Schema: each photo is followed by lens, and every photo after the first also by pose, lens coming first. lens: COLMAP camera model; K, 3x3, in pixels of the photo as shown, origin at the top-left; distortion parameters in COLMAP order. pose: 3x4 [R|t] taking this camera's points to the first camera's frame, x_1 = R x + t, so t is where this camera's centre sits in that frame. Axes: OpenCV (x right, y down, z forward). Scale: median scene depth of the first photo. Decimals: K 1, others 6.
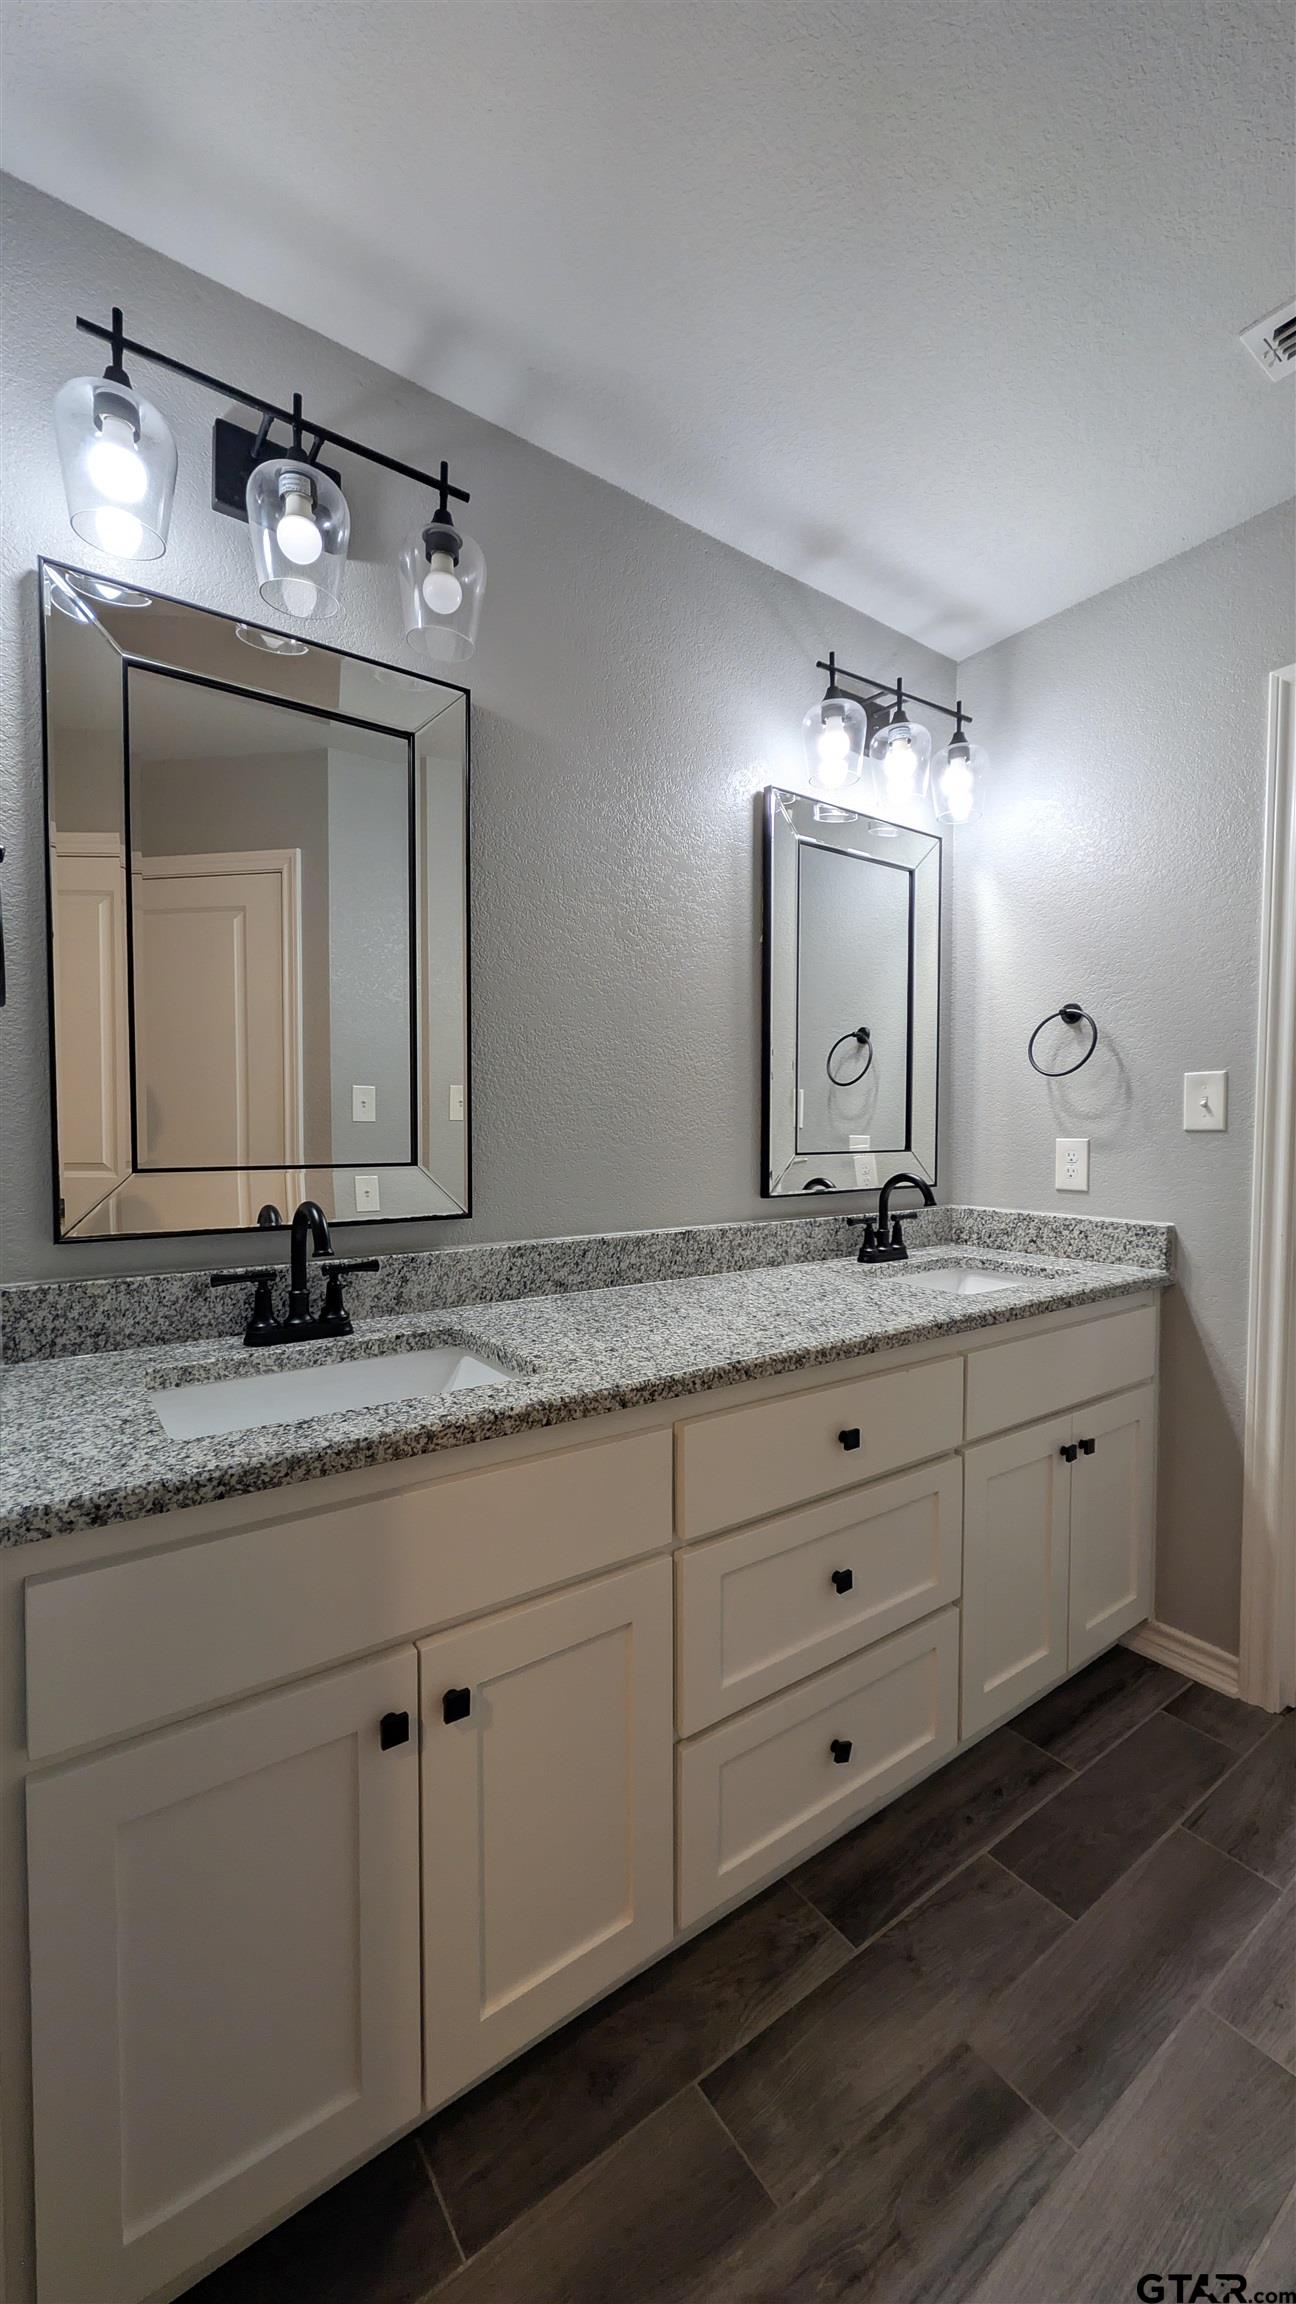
lens RADIAL K [[866.1, 0, 638.6], [0, 866.1, 1160.2], [0, 0, 1]] dist [0.004078, -0.000739]
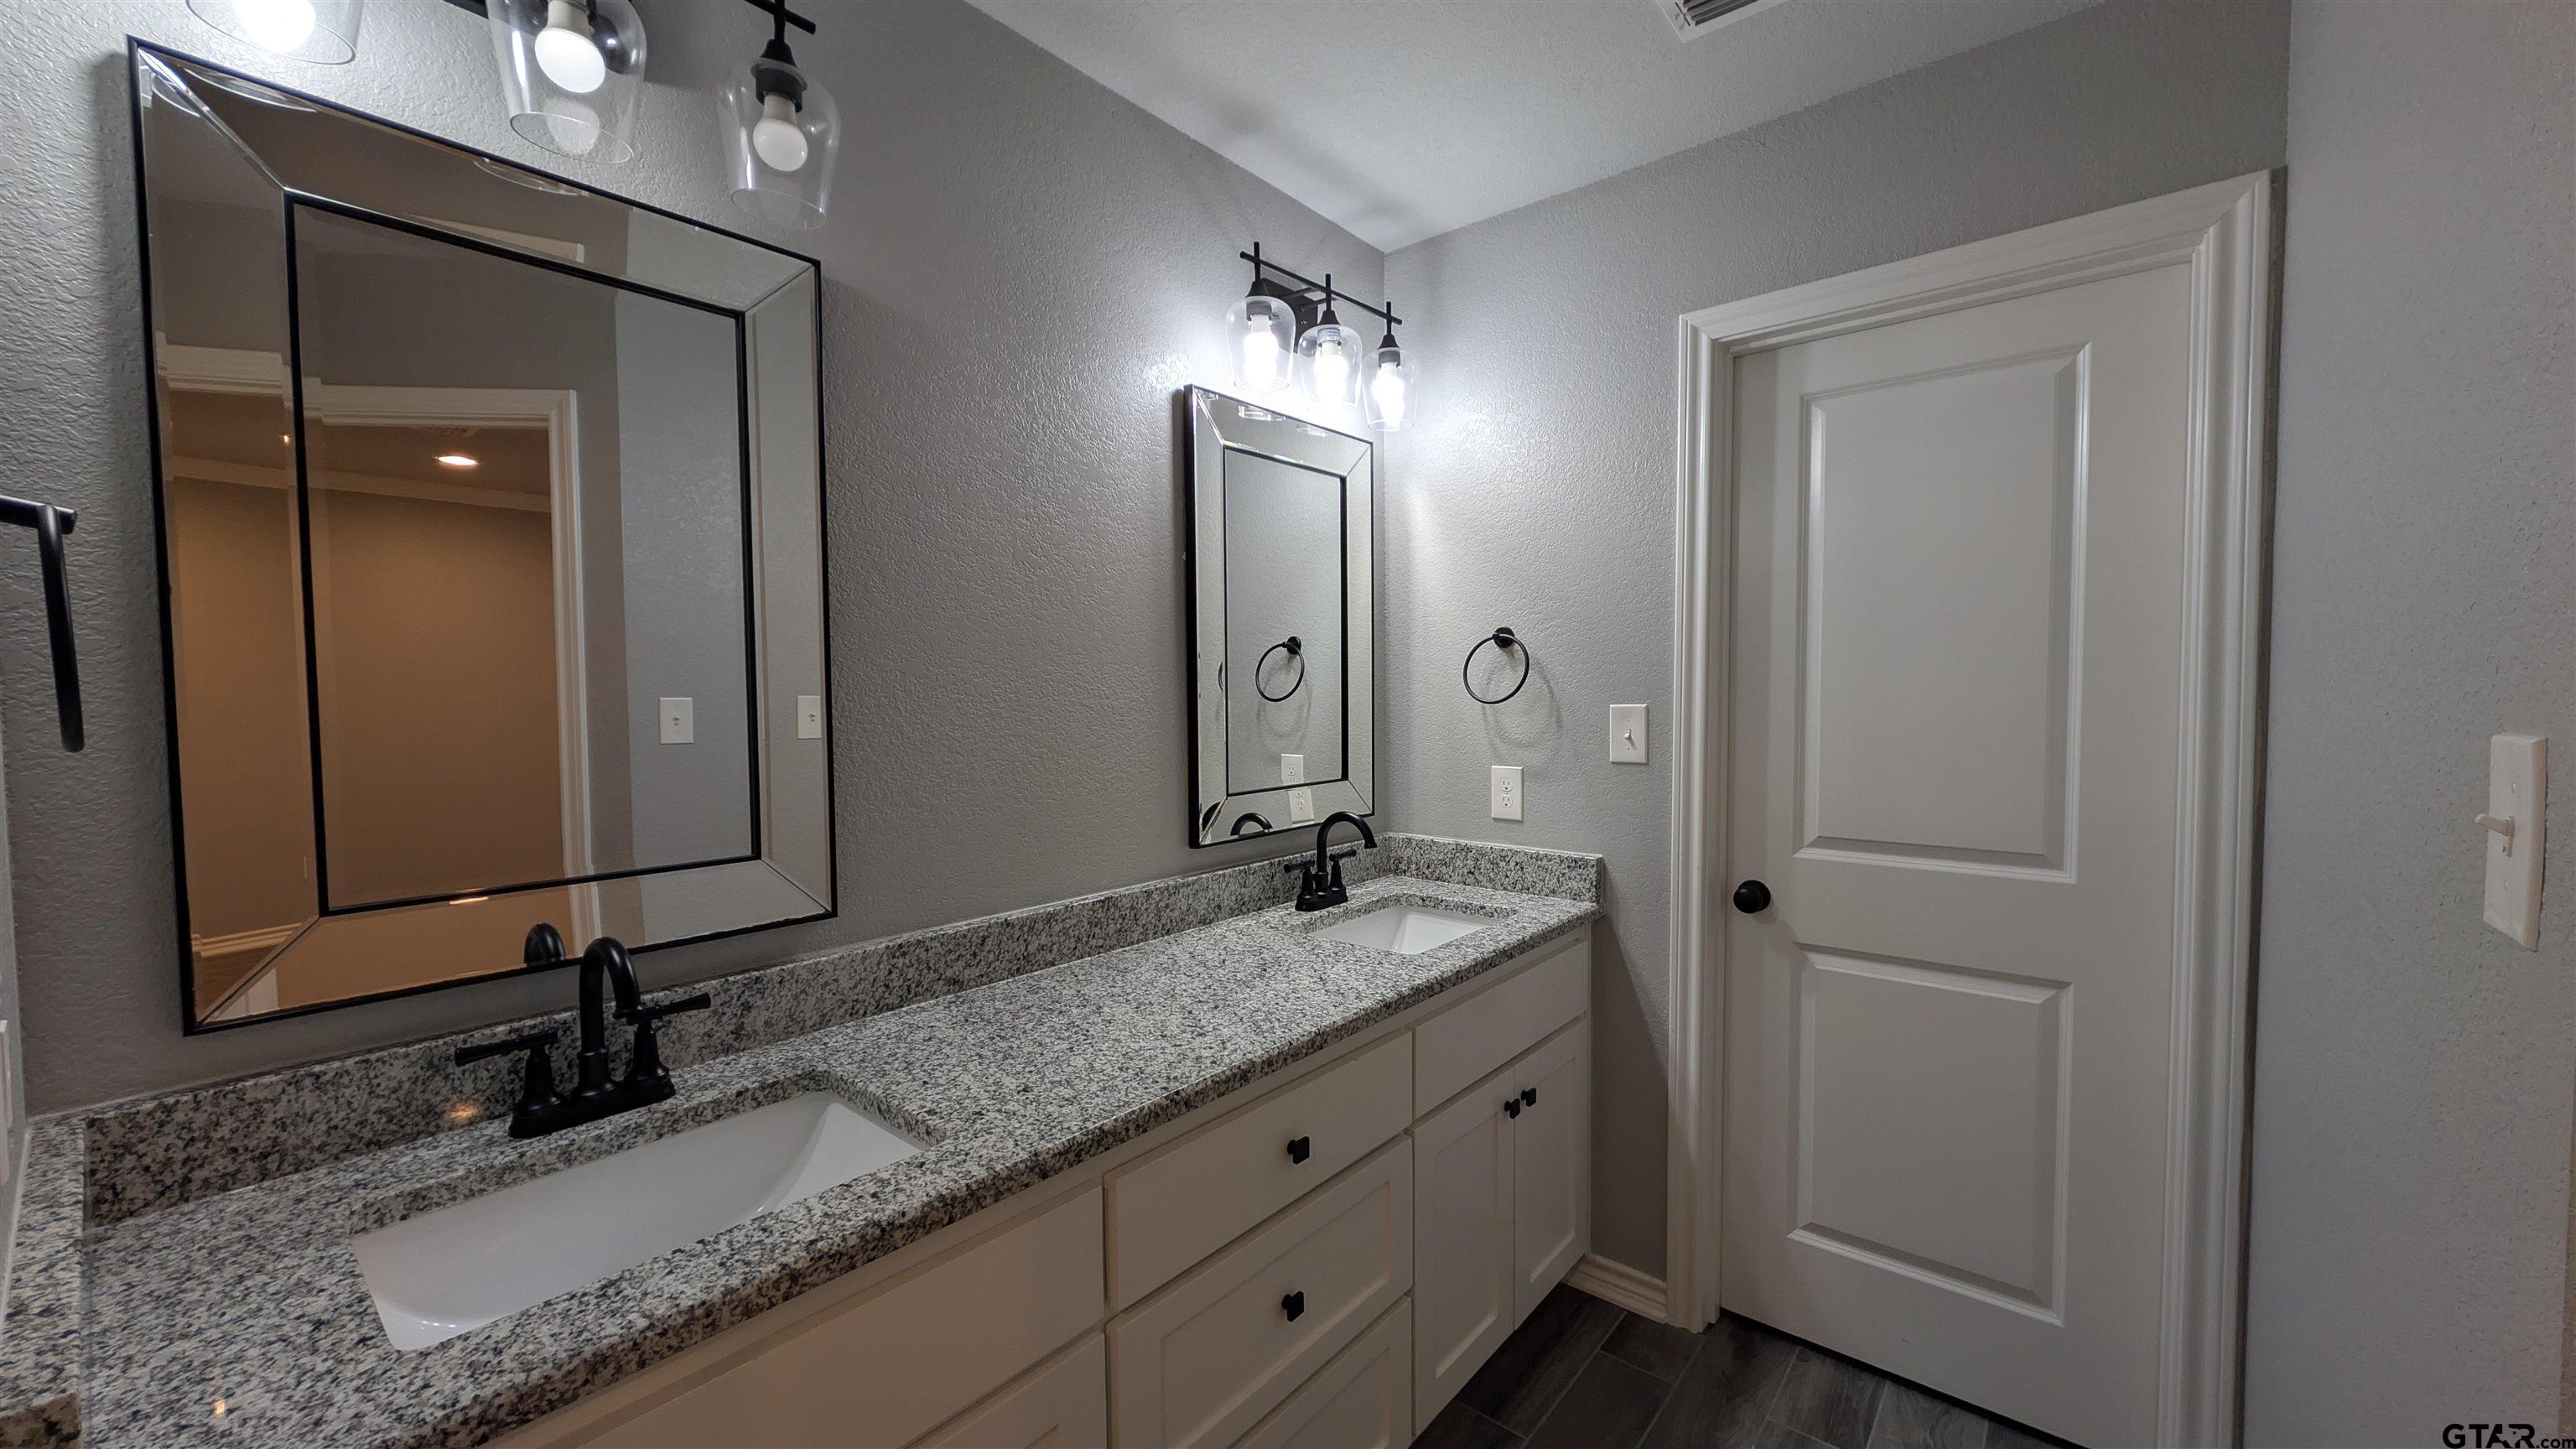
lens RADIAL K [[968.3, 0, 1288.0], [0, 968.3, 724.5], [0, 0, 1]] dist [0.004078, -0.000739]
pose [[0.966696, -0.019831, 0.255157, -0.014147], [0.018361, 0.999798, 0.008140, -0.112364], [-0.255267, -0.003184, 0.966865, 0.023597]]
